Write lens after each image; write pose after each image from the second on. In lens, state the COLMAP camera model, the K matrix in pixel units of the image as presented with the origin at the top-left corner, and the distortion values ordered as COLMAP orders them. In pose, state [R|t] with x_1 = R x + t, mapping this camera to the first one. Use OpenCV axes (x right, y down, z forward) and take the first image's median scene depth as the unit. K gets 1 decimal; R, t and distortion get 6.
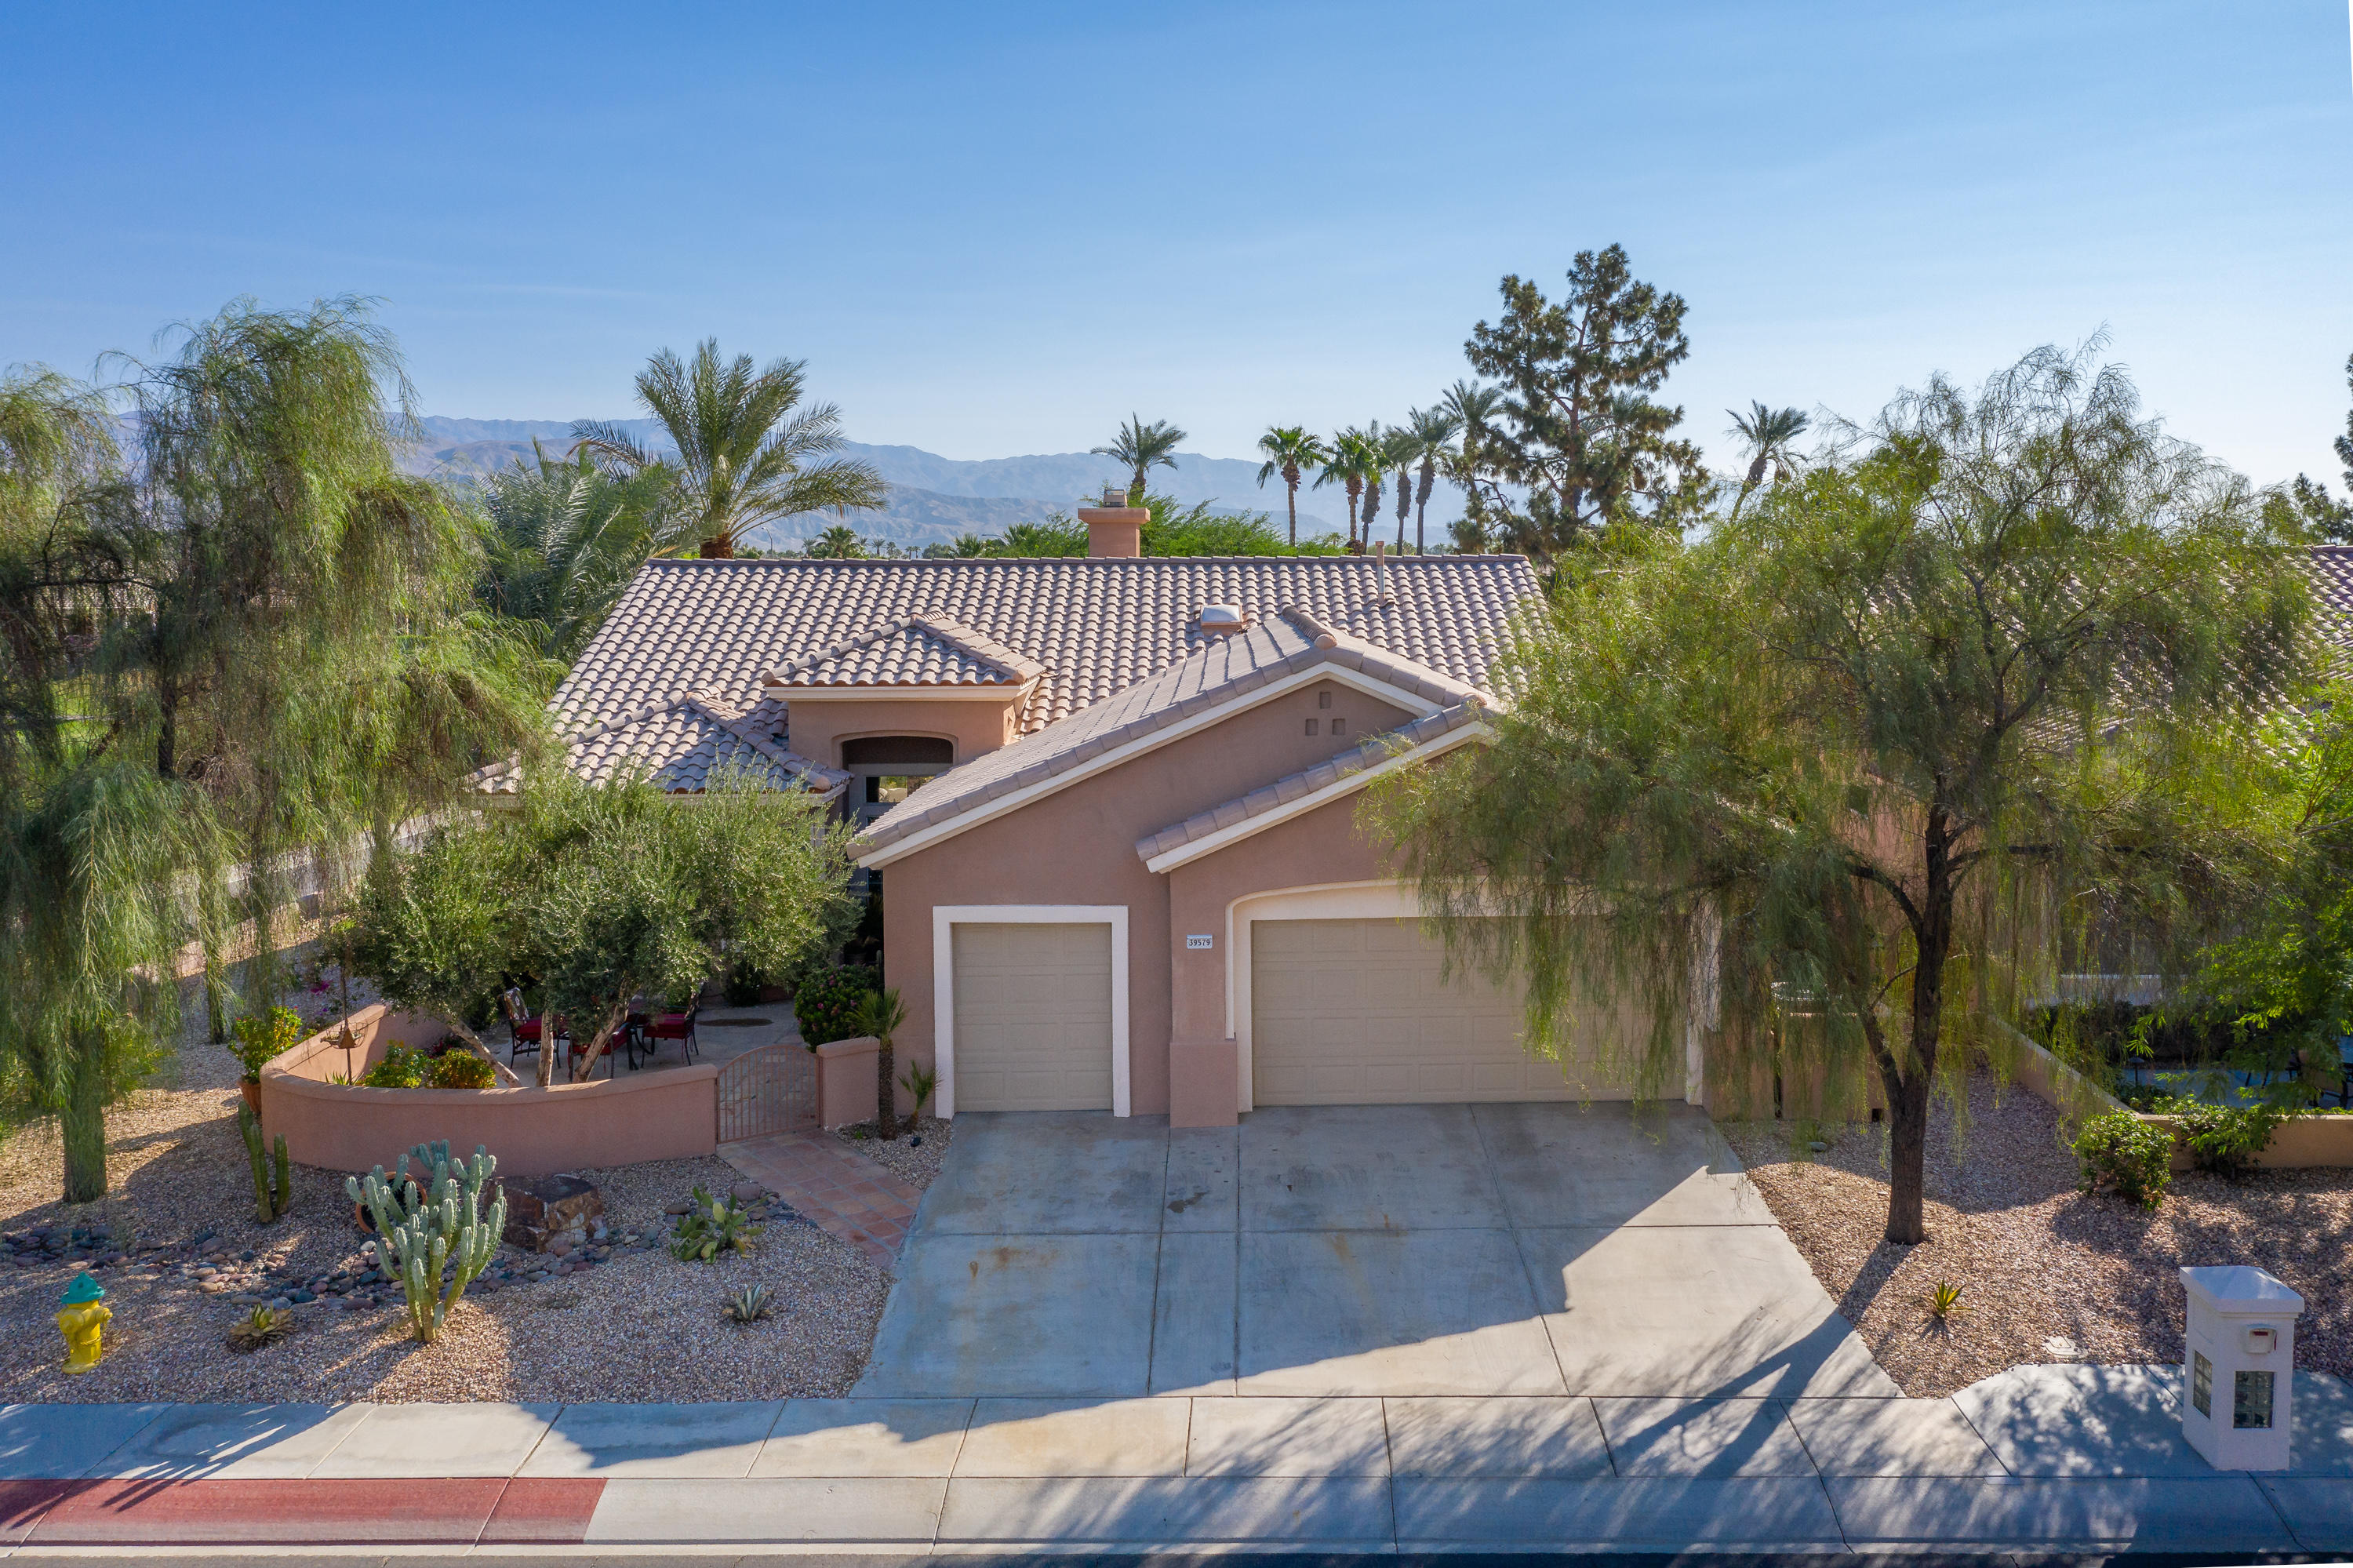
lens RADIAL K [[1894.6, 0, 1285.1], [0, 1894.6, 637.5], [0, 0, 1]] dist [-0.005247, -0.002813]
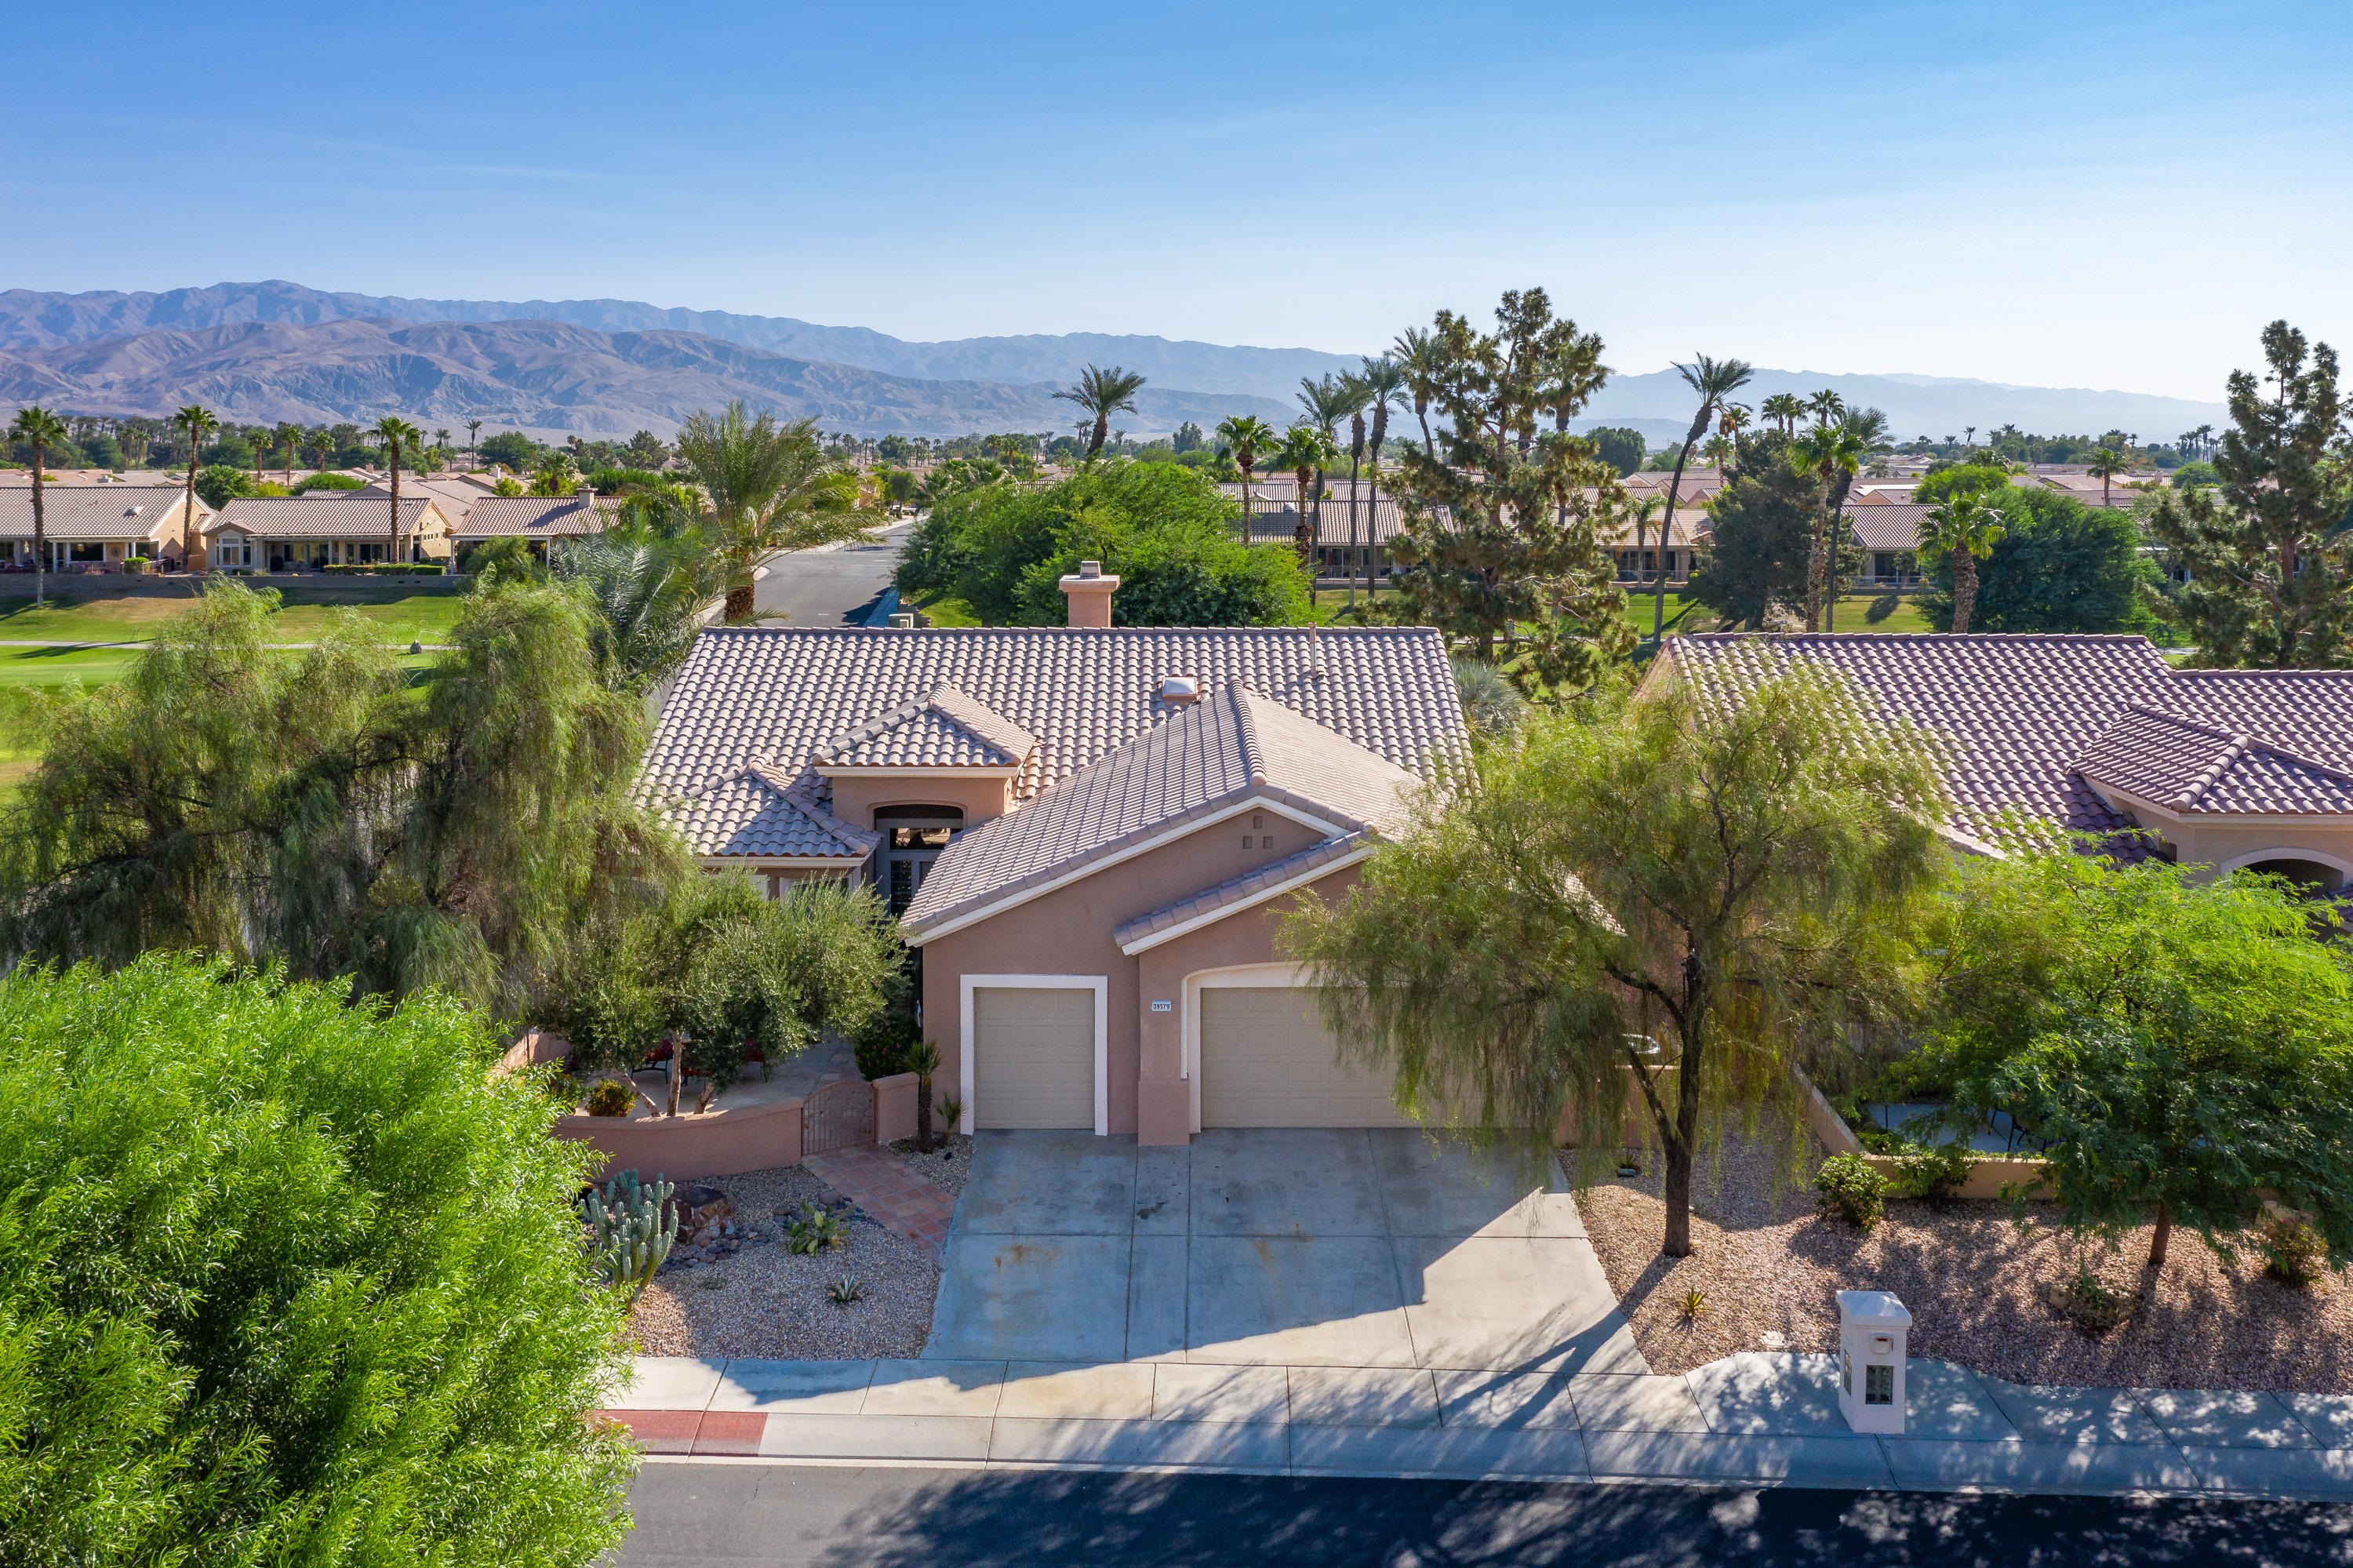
lens RADIAL K [[1931.8, 0, 1180.2], [0, 1931.8, 512.6], [0, 0, 1]] dist [-0.004339, -0.002893]
pose [[0.999423, 0.008078, -0.032992, 0.010662], [-0.008359, 0.999930, -0.008371, -0.189253], [0.032922, 0.008642, 0.999421, -0.383684]]
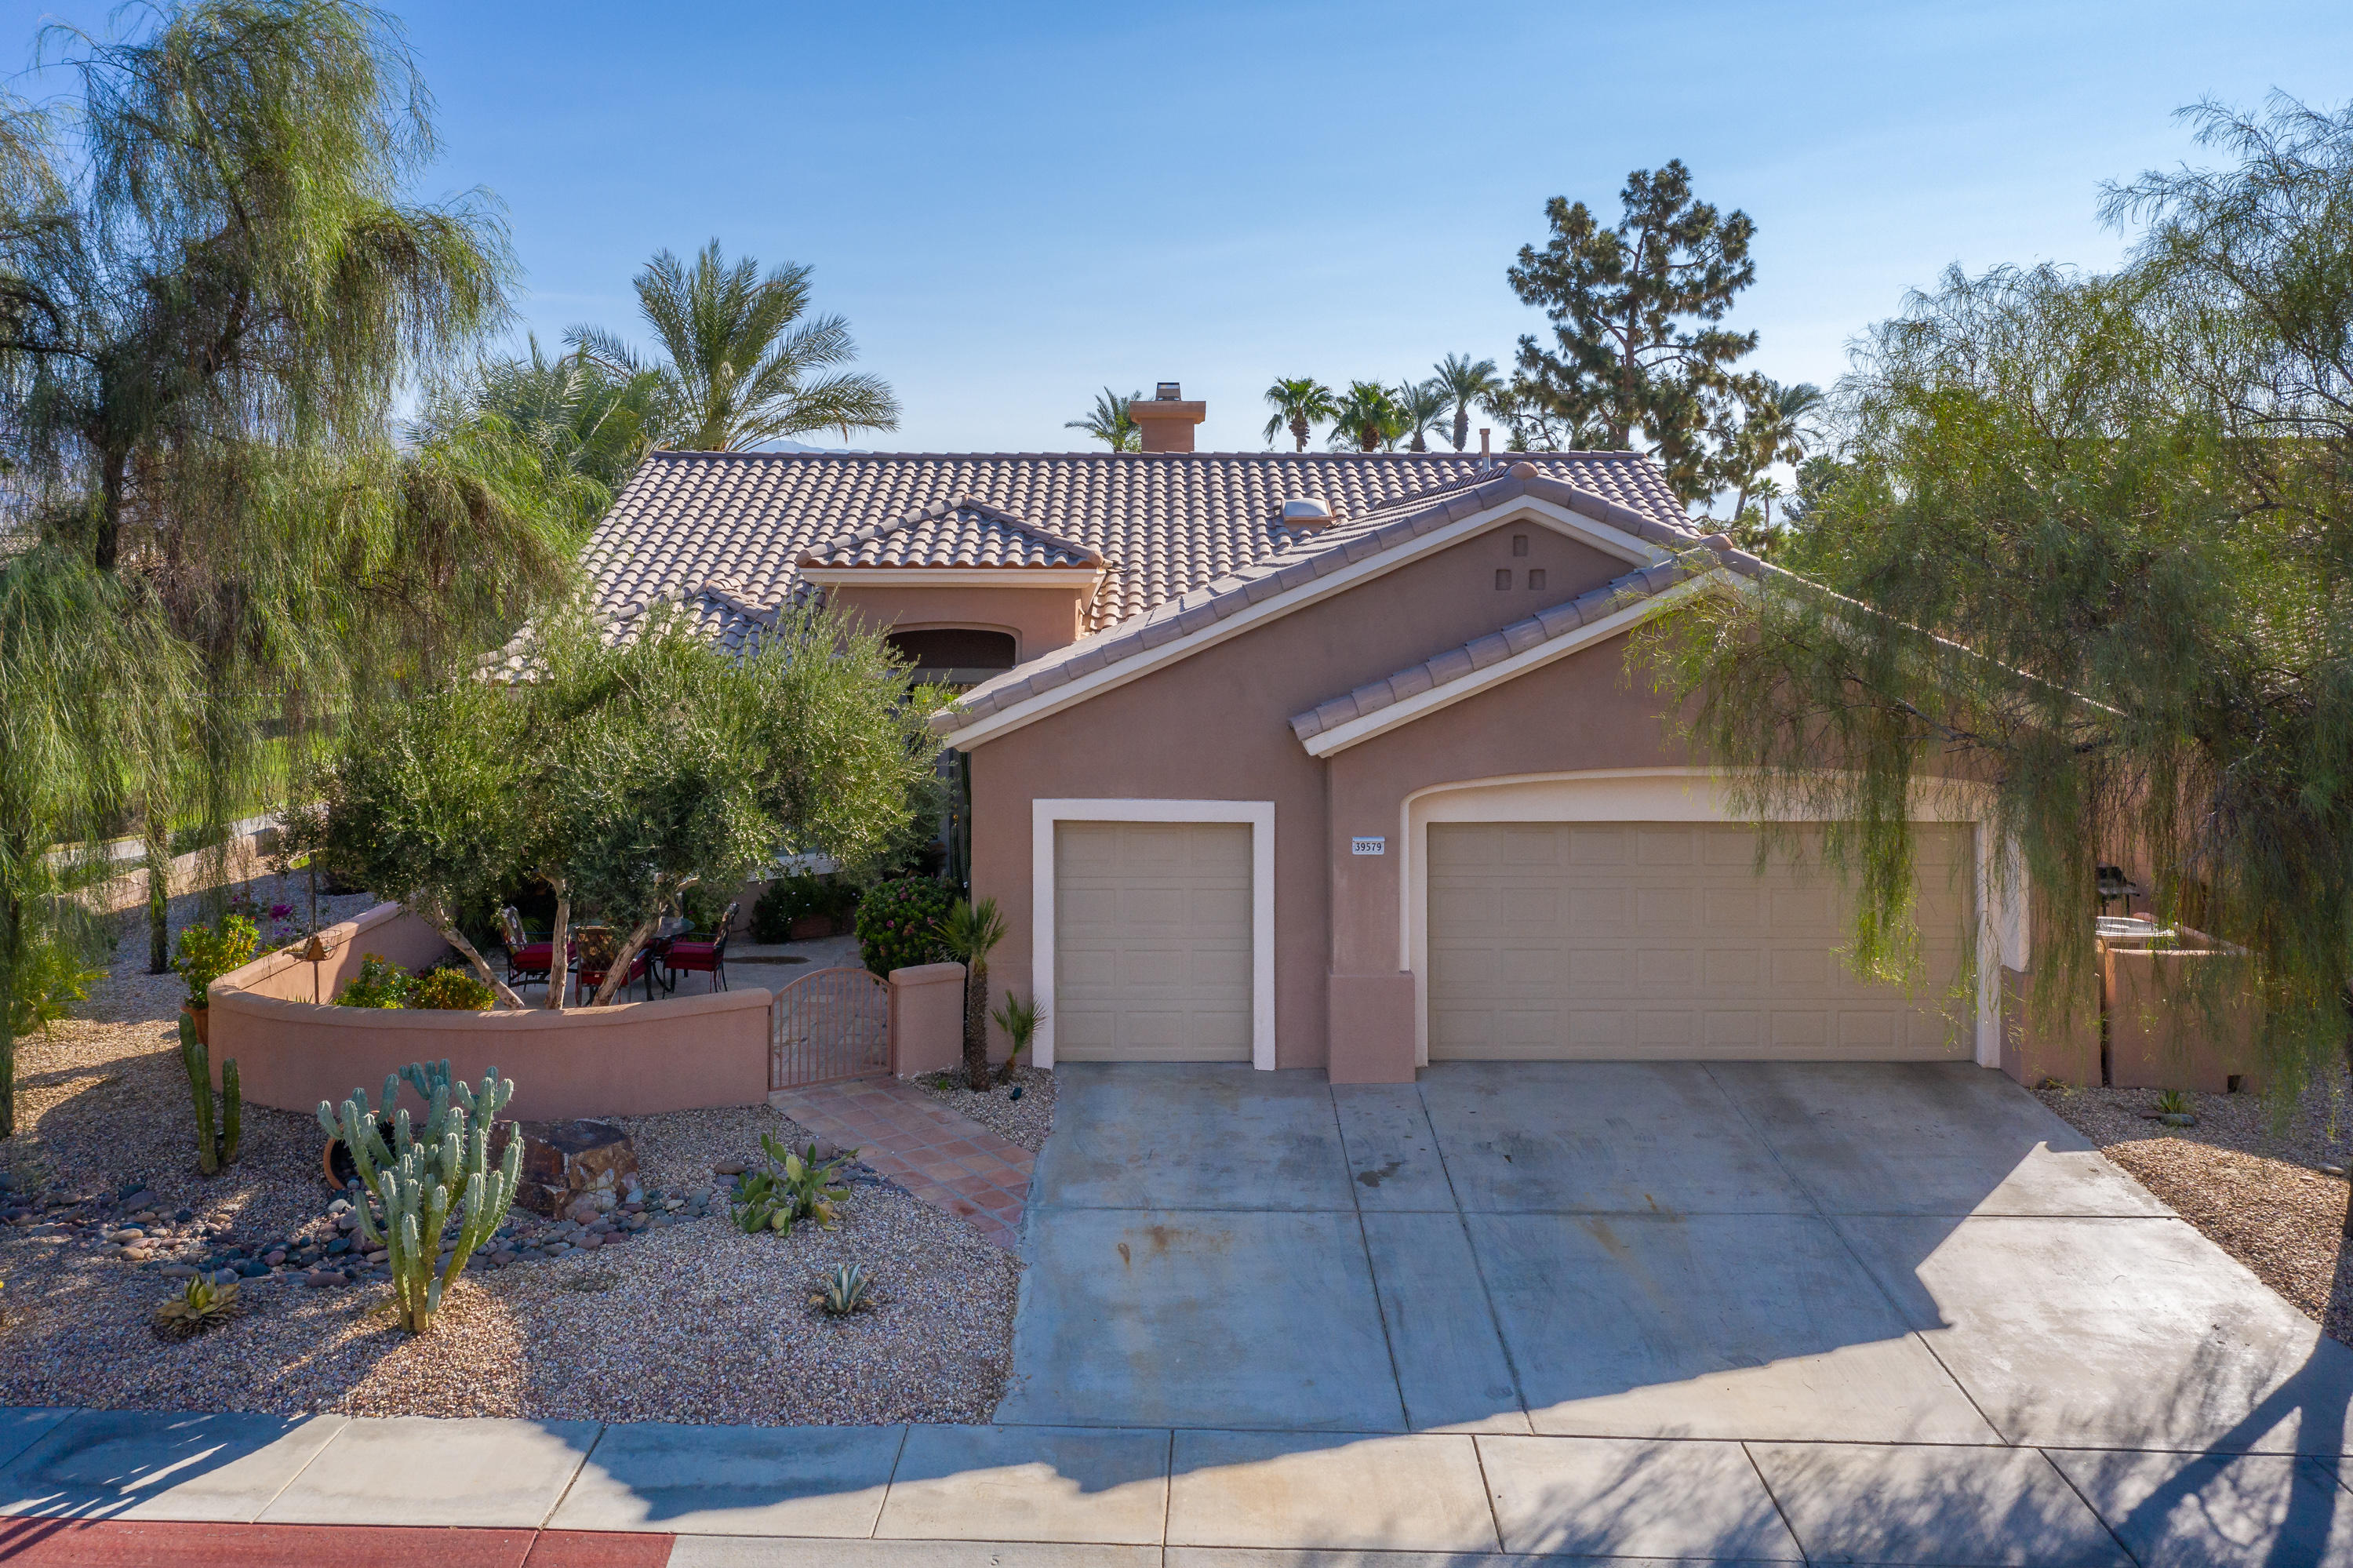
lens RADIAL K [[1921.1, 0, 1146.0], [0, 1921.1, 518.7], [0, 0, 1]] dist [-0.005741, -0.000926]
pose [[0.998864, 0.003099, -0.047542, -0.110128], [-0.006148, 0.997924, -0.064115, 0.083072], [0.047244, 0.064334, 0.996809, 0.201308]]
